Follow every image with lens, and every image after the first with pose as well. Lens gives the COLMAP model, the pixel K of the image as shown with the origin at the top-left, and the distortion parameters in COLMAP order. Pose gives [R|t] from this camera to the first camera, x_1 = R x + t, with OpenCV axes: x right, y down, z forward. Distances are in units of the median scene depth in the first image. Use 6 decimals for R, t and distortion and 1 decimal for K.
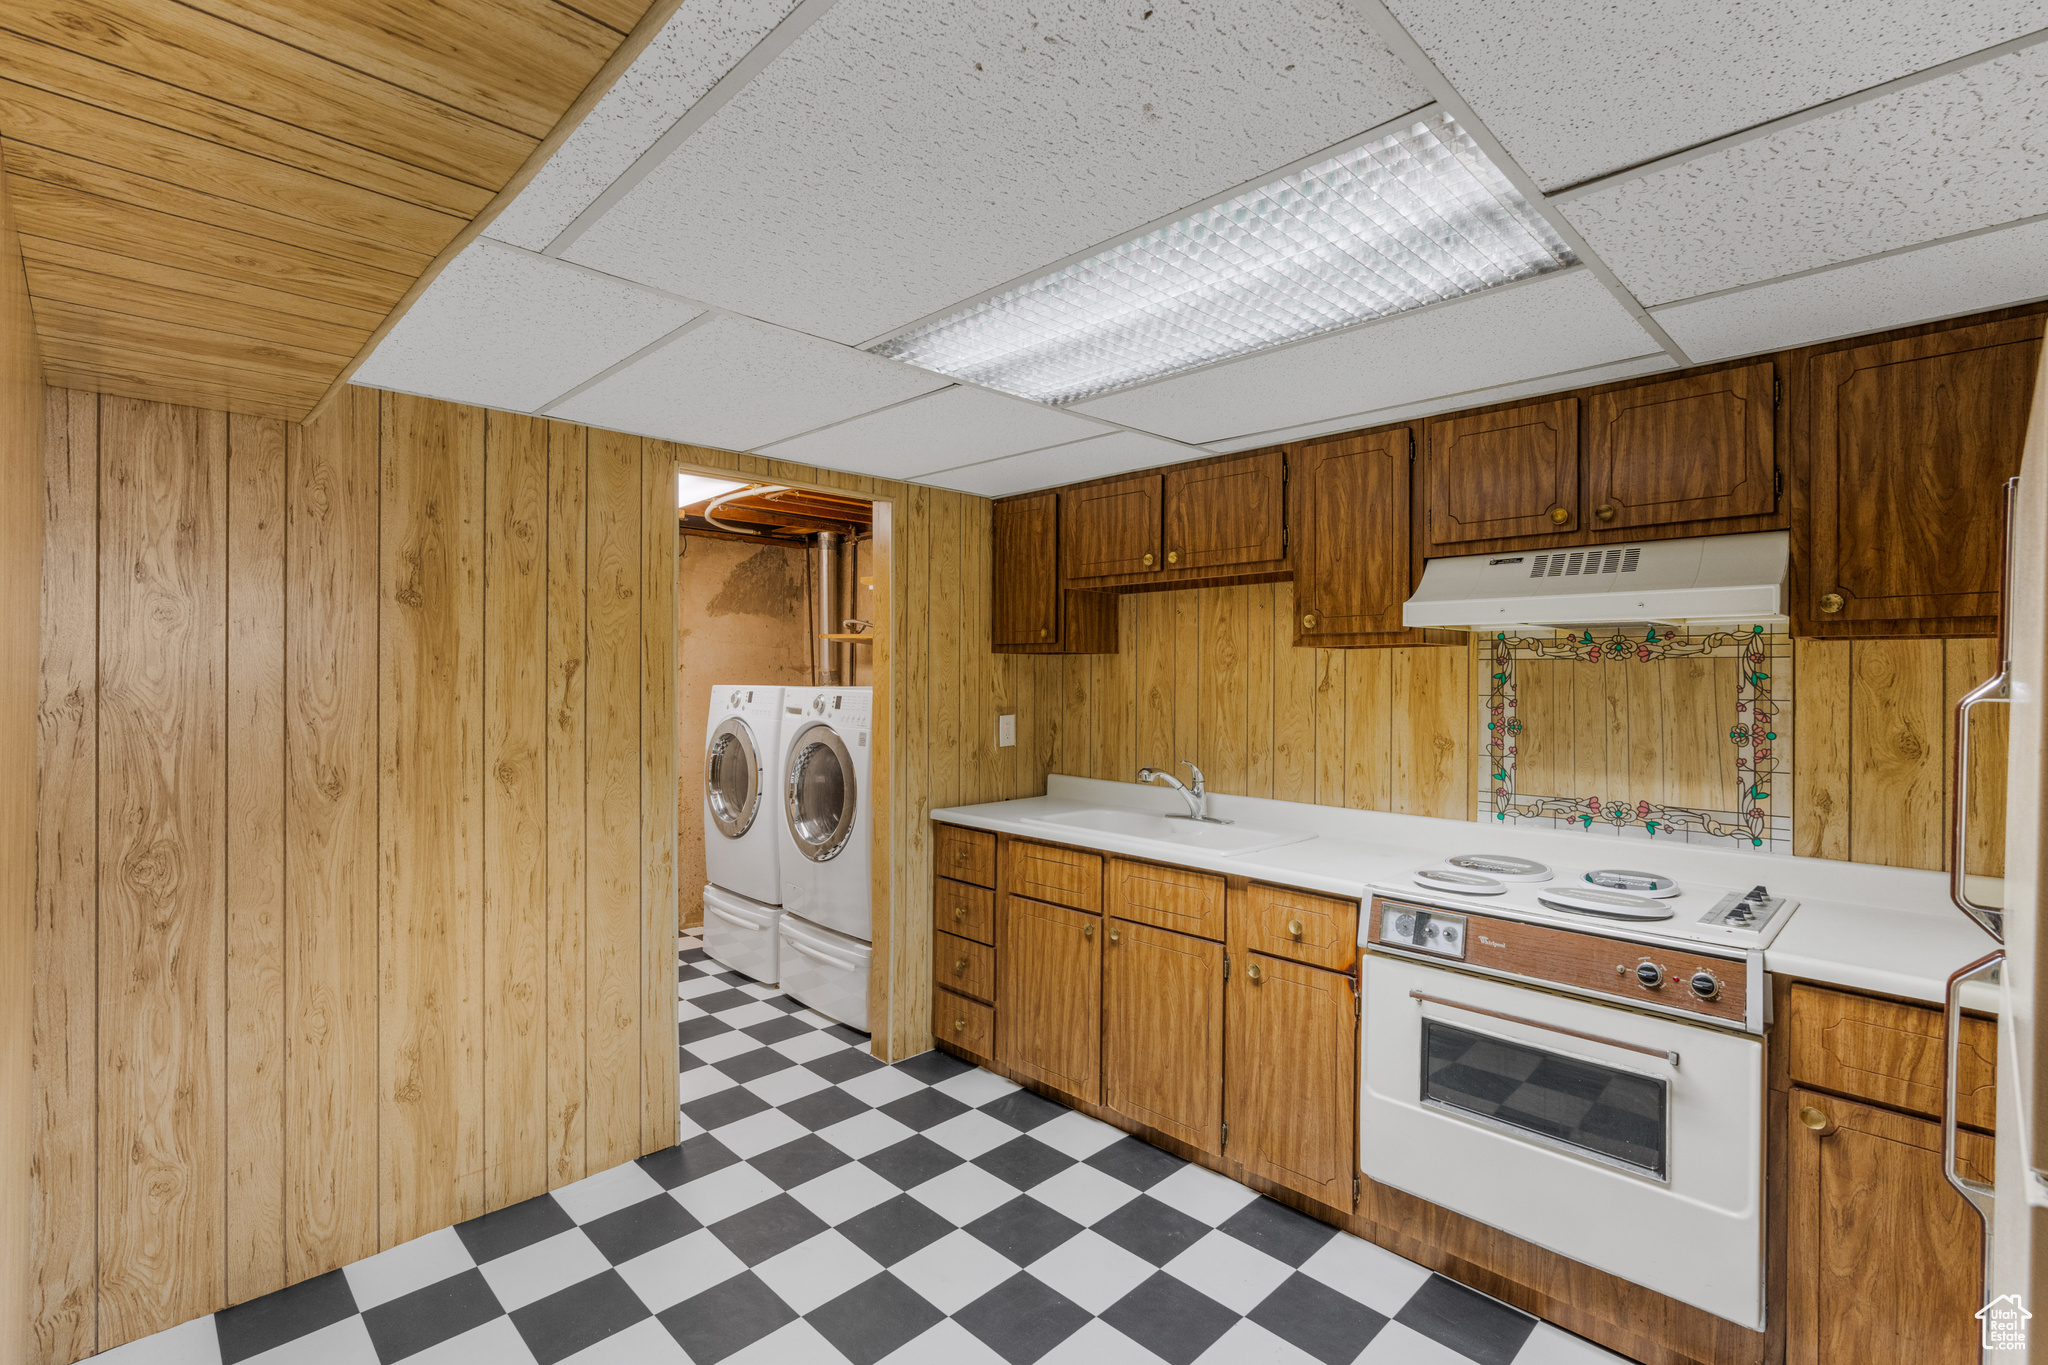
lens RADIAL K [[931.3, 0, 1017.6], [0, 931.3, 686.9], [0, 0, 1]] dist [-0.001015, 0.000073]
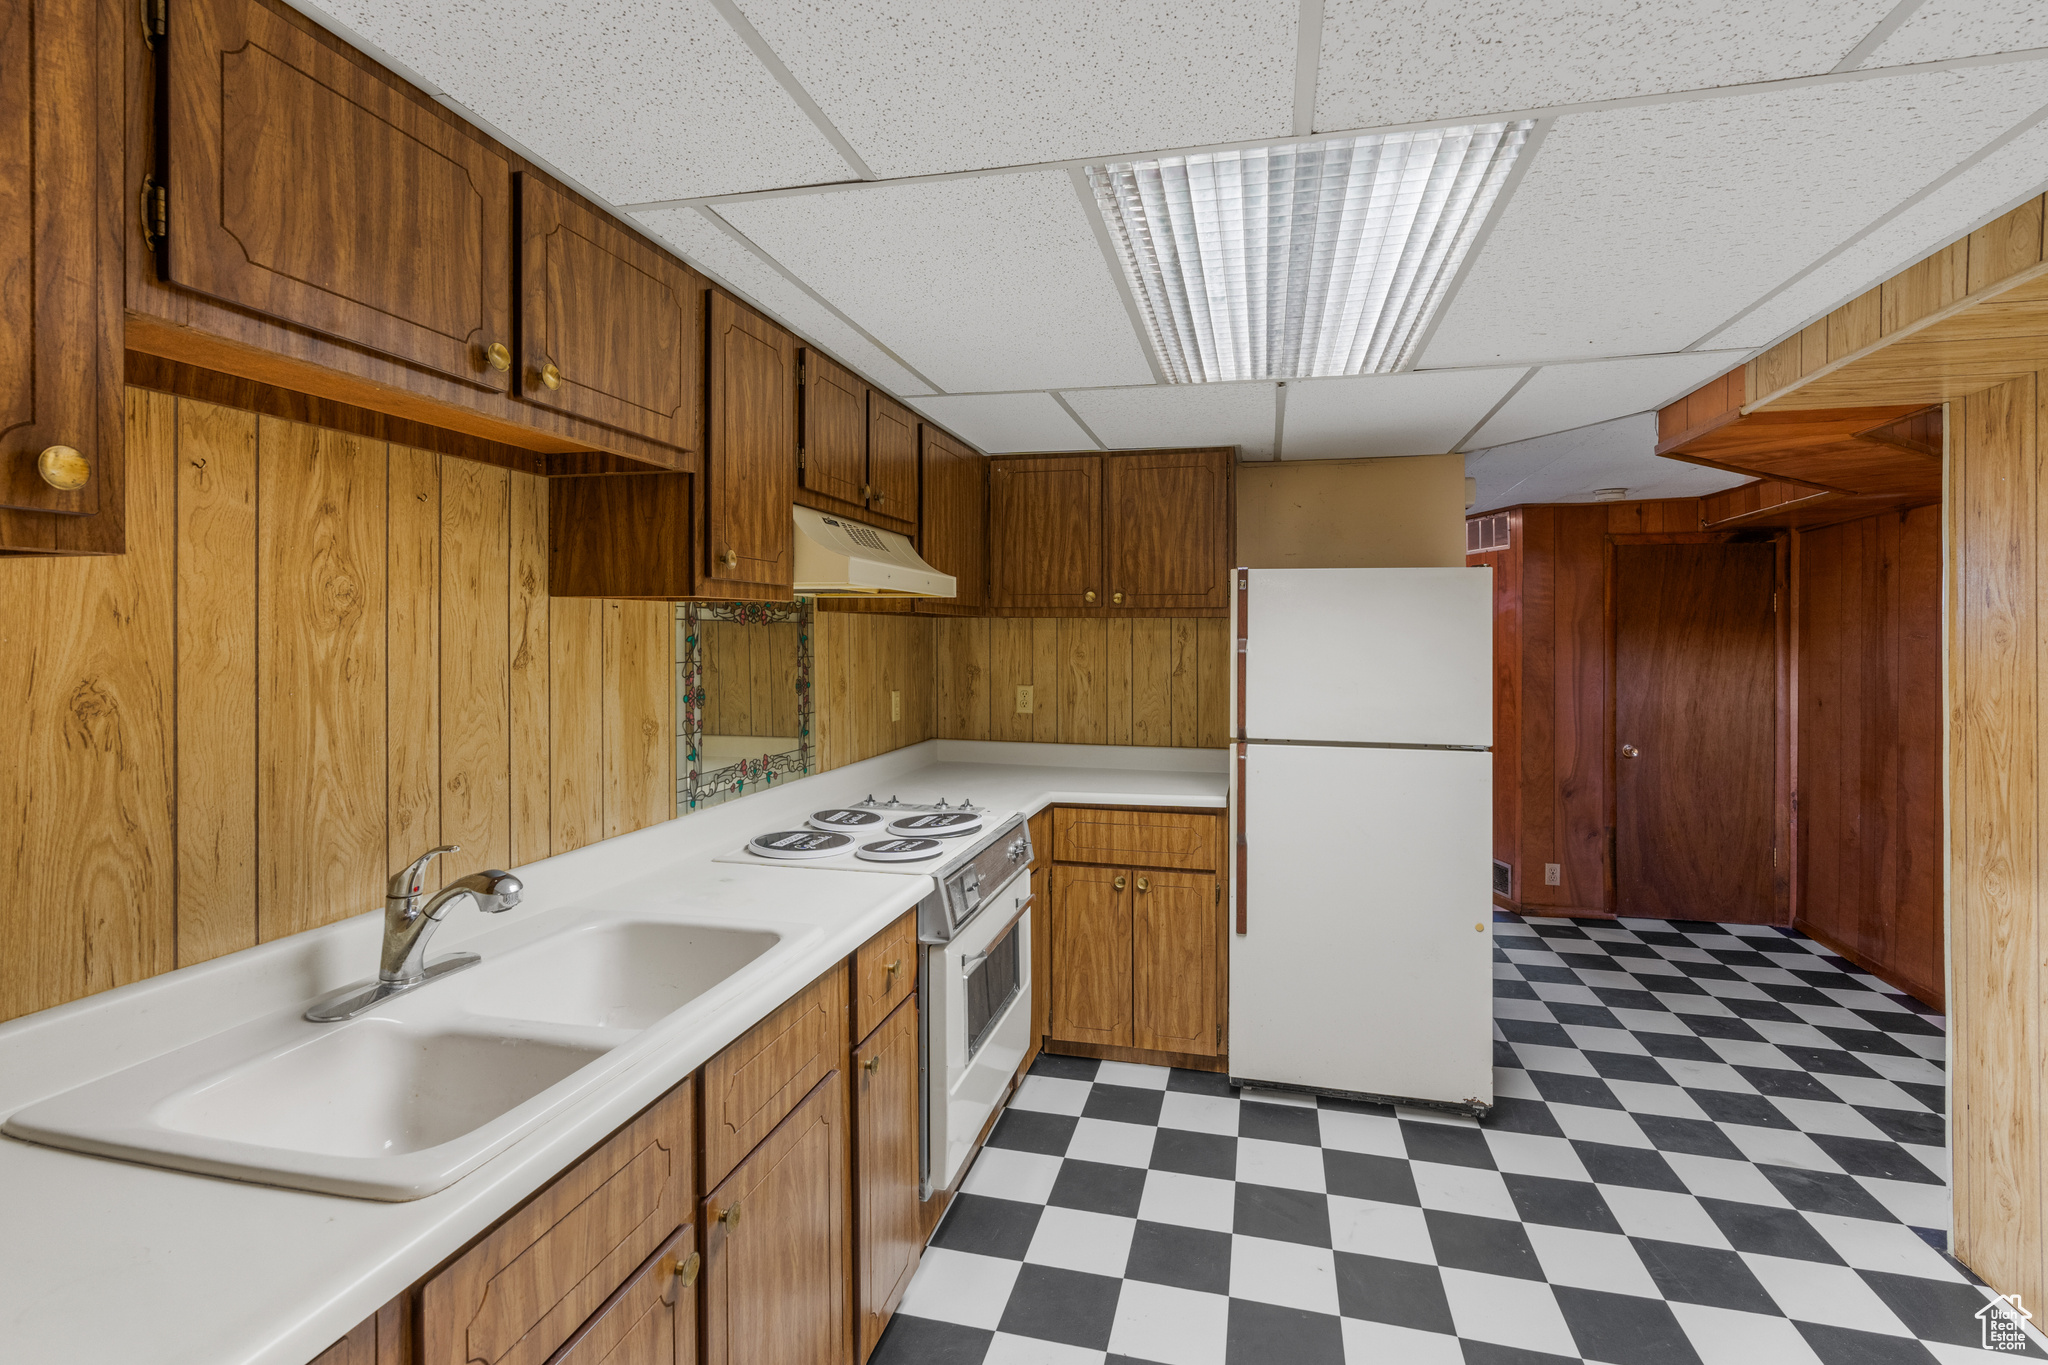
lens RADIAL K [[931.3, 0, 1021.9], [0, 931.3, 624.8], [0, 0, 1]] dist [-0.001015, 0.000073]
pose [[-0.502670, 0.001901, 0.864477, -0.343025], [0.002560, 0.999996, -0.000710, -0.021606], [-0.864475, 0.001856, -0.502673, 1.083157]]
